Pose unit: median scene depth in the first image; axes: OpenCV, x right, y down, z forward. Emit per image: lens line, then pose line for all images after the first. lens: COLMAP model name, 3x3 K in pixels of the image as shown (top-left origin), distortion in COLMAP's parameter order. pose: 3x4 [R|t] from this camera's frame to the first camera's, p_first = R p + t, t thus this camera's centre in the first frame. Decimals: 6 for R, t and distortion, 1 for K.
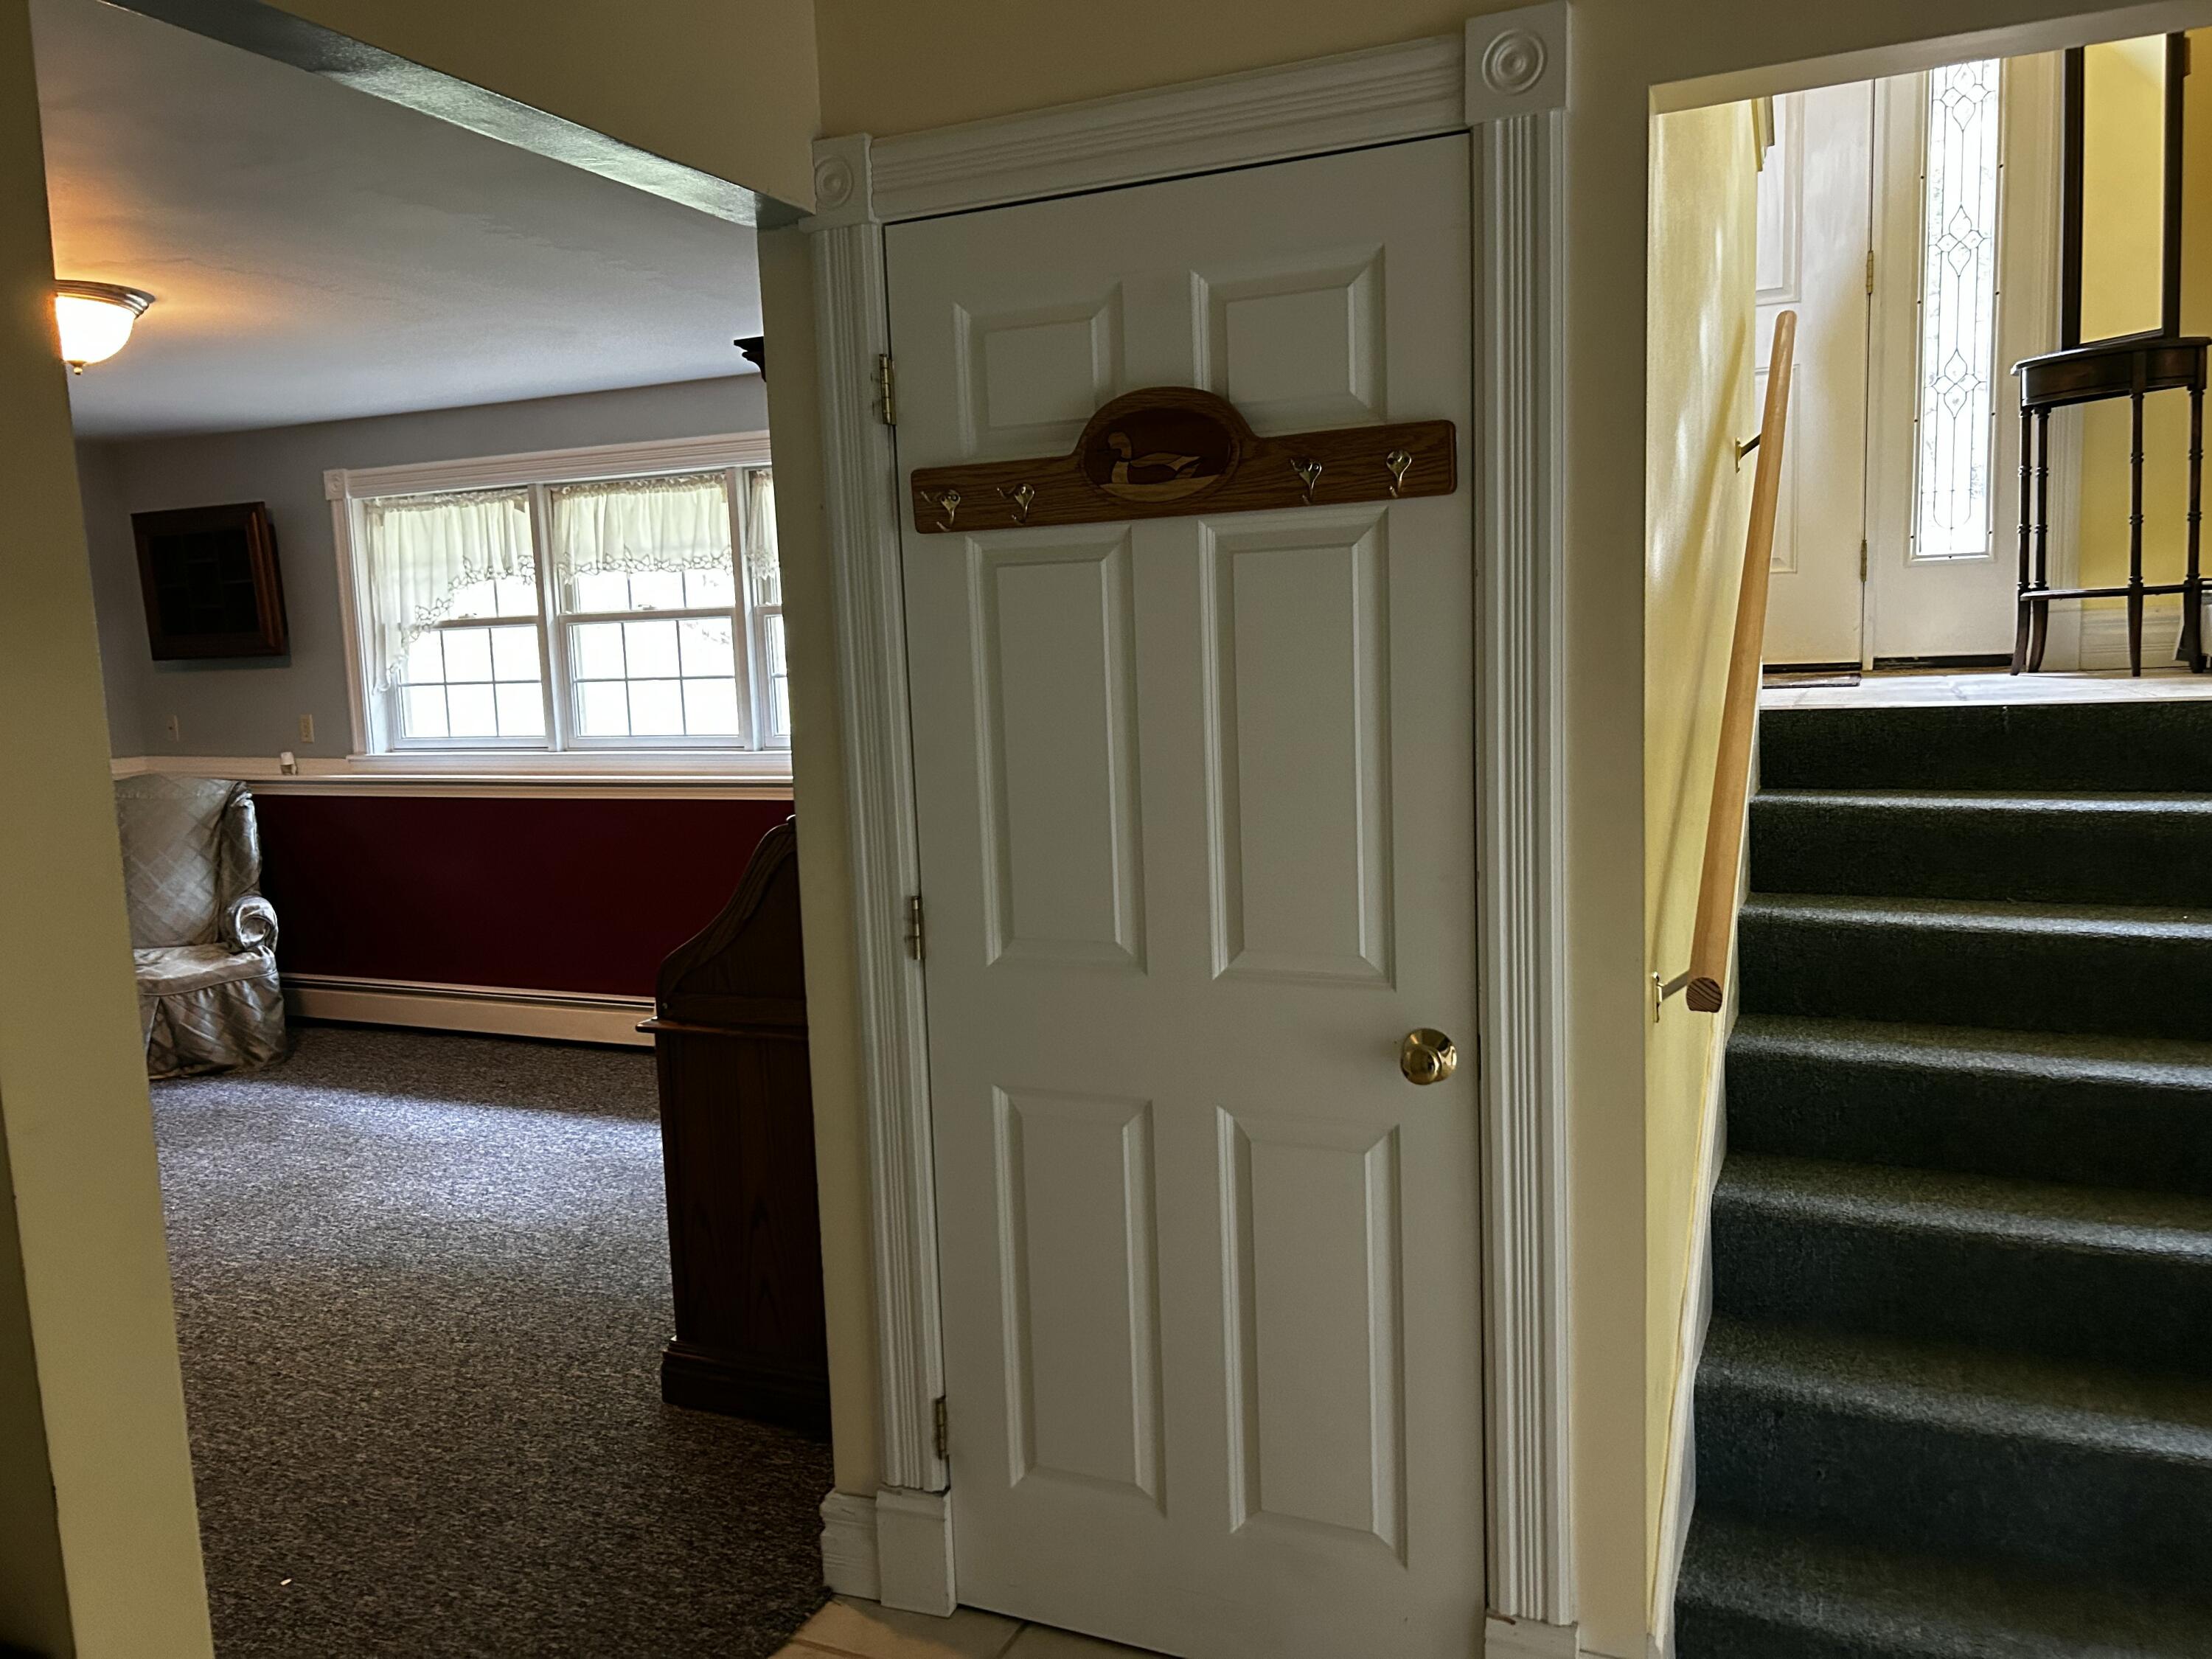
lens RADIAL K [[1663.3, 0, 1092.4], [0, 1663.3, 826.3], [0, 0, 1]] dist [0.046069, -0.023431]
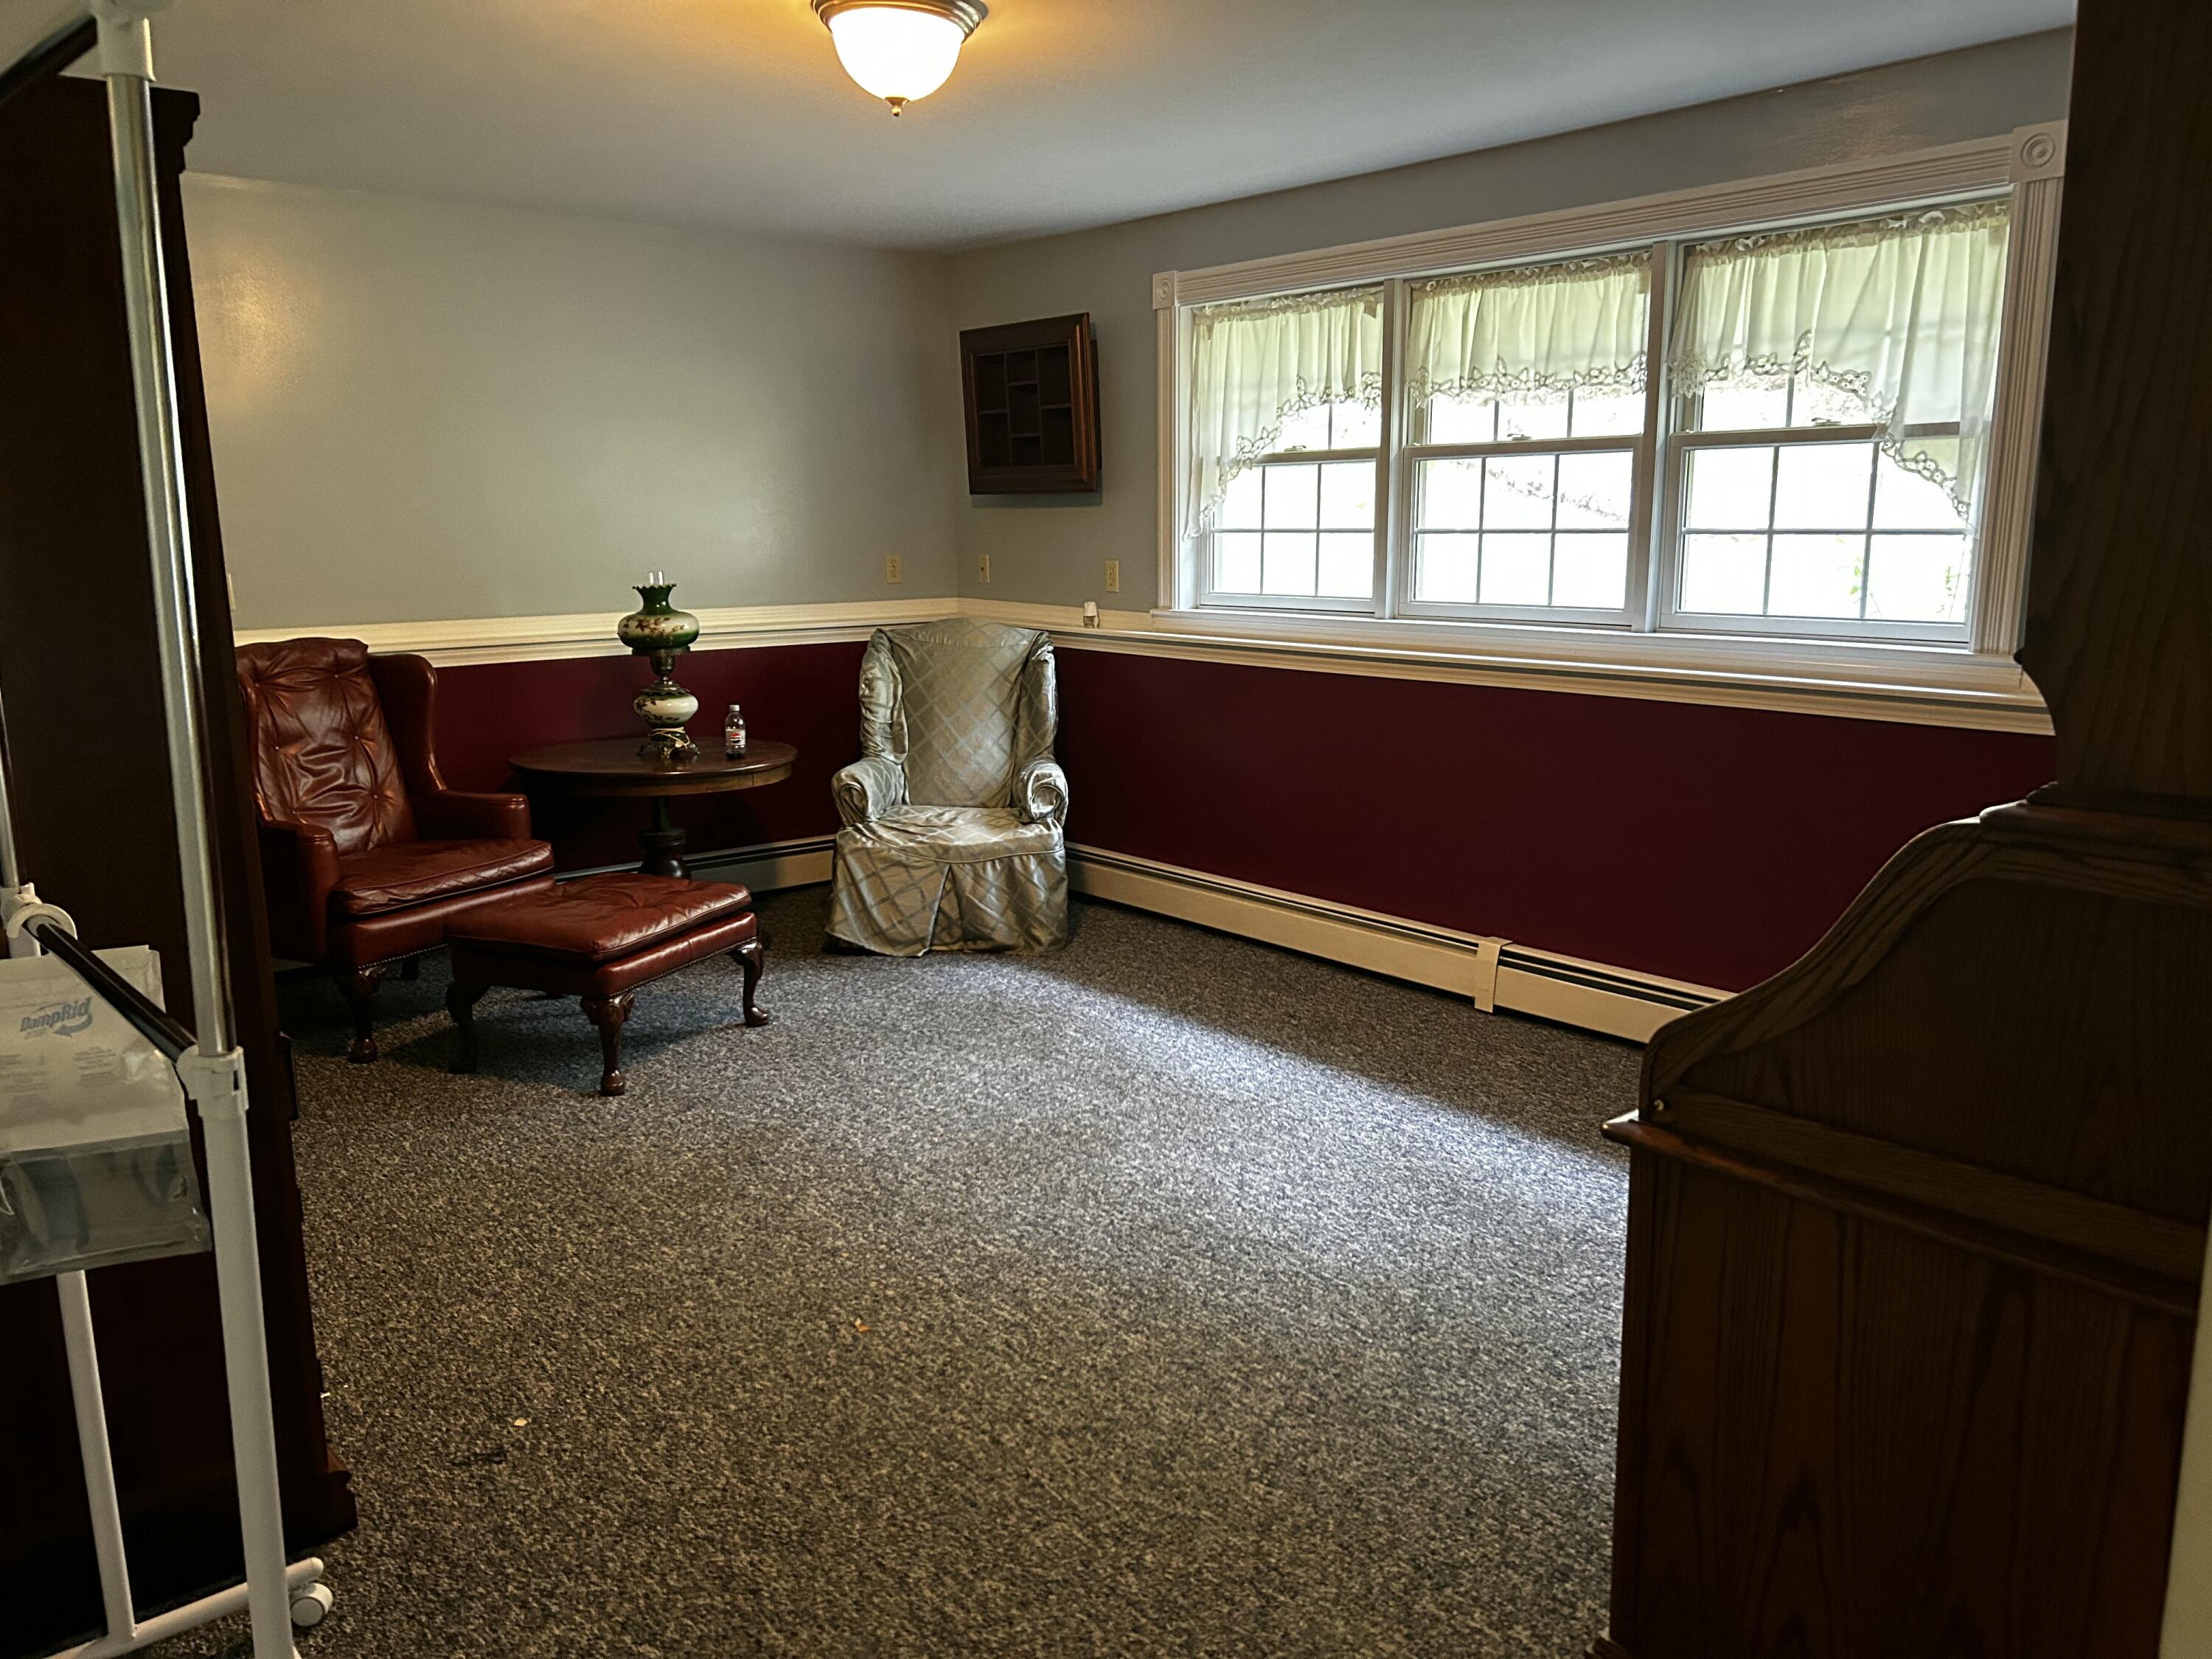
lens RADIAL K [[1663.3, 0, 1110.8], [0, 1663.3, 831.4], [0, 0, 1]] dist [0.046069, -0.023431]
pose [[0.906376, 0.109261, -0.408100, -0.103831], [-0.074144, 0.992125, 0.100950, -0.014397], [0.415916, -0.061240, 0.907339, 0.210544]]
